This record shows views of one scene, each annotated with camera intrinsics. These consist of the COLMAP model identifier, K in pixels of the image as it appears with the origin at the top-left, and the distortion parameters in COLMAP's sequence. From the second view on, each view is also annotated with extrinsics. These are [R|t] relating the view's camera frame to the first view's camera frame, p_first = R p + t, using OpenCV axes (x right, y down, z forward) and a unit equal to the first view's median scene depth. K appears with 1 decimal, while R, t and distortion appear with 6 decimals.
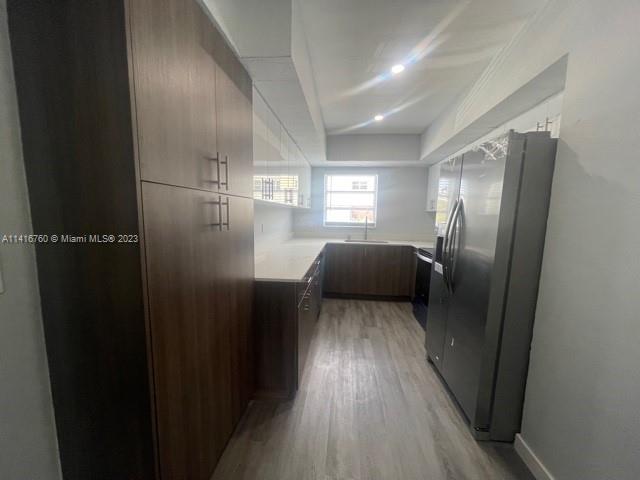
lens RADIAL K [[257.5, 0, 320.0], [0, 257.5, 242.9], [0, 0, 1]] dist [-0.003539, -0.000263]
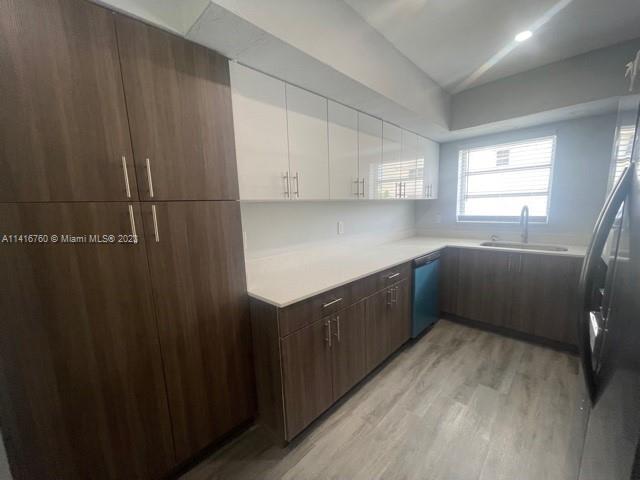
lens RADIAL K [[257.5, 0, 319.6], [0, 257.5, 243.3], [0, 0, 1]] dist [-0.003539, -0.000263]
pose [[0.777684, 0.051102, -0.626576, 0.205617], [-0.027236, 0.998494, 0.047630, -0.032634], [0.628066, -0.019976, 0.777904, 0.213299]]
